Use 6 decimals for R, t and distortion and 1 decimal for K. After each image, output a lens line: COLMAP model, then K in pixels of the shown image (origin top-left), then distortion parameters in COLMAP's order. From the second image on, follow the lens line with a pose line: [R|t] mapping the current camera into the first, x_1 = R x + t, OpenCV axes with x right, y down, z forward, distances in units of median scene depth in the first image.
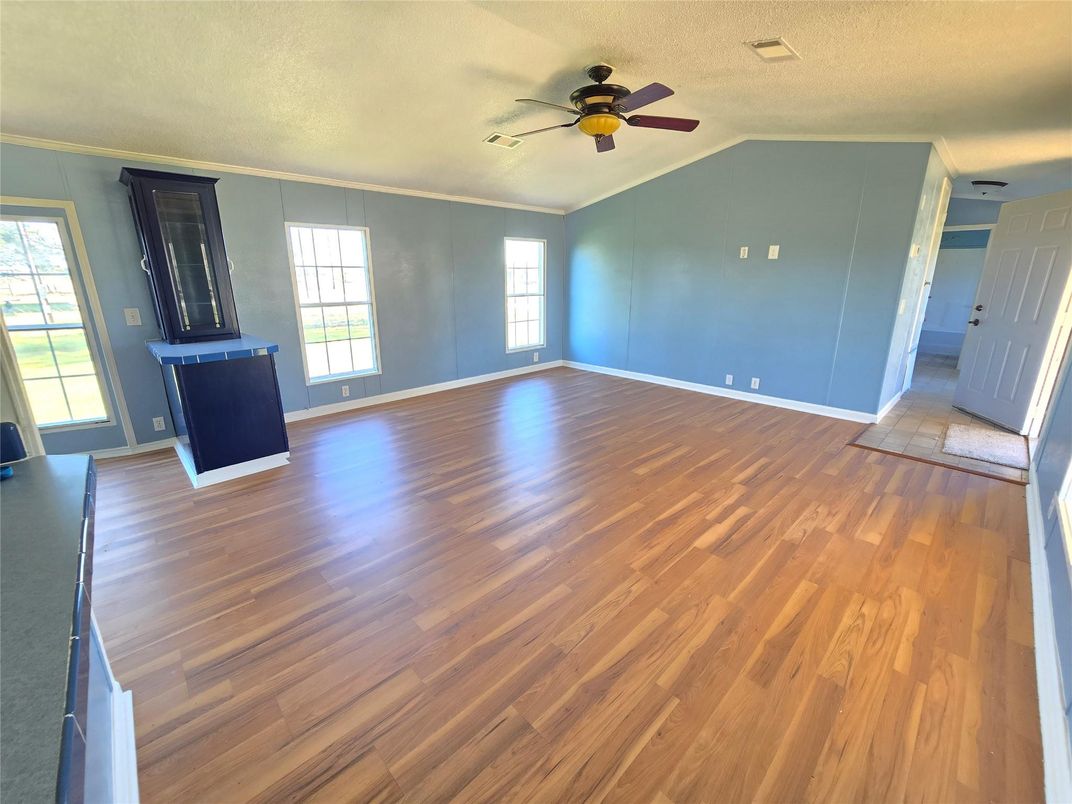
lens RADIAL K [[430.4, 0, 525.9], [0, 430.4, 400.4], [0, 0, 1]] dist [-0.004097, 0.000531]
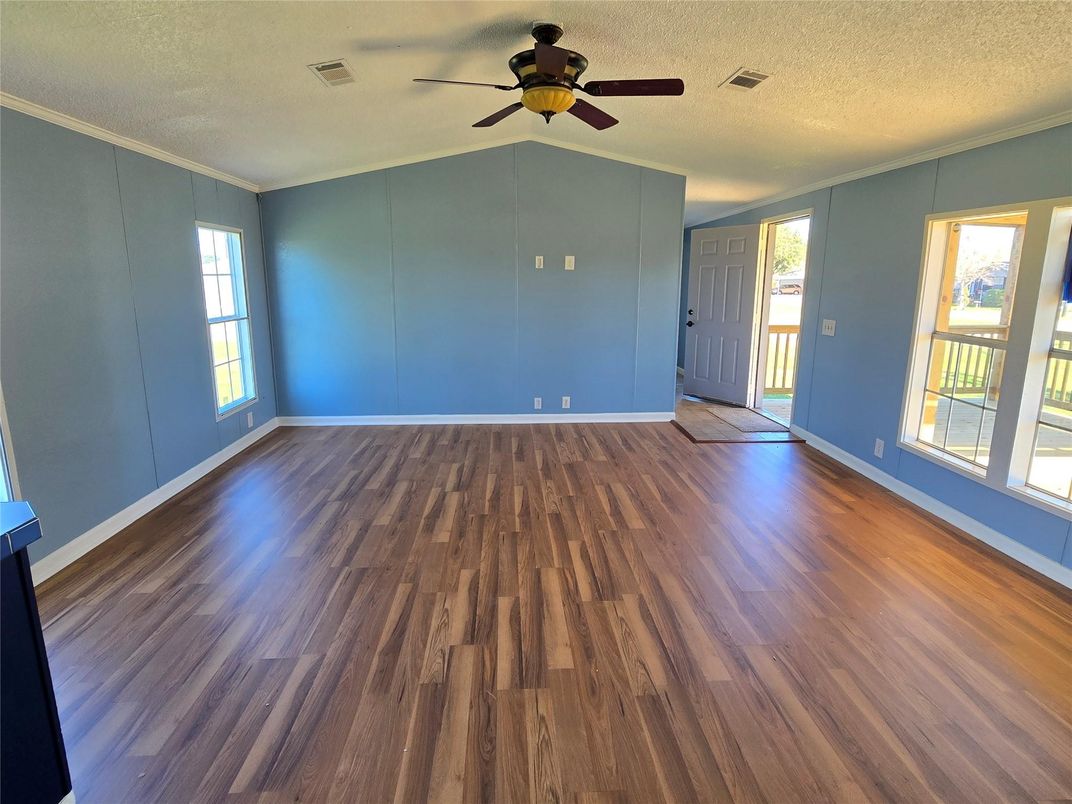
lens RADIAL K [[565.0, 0, 527.4], [0, 565.0, 393.3], [0, 0, 1]] dist [-0.002261, 0.000148]
pose [[0.661052, -0.142529, 0.736678, -0.427546], [0.206931, 0.978349, 0.003598, -0.085935], [-0.721241, 0.150063, 0.676234, 0.267922]]
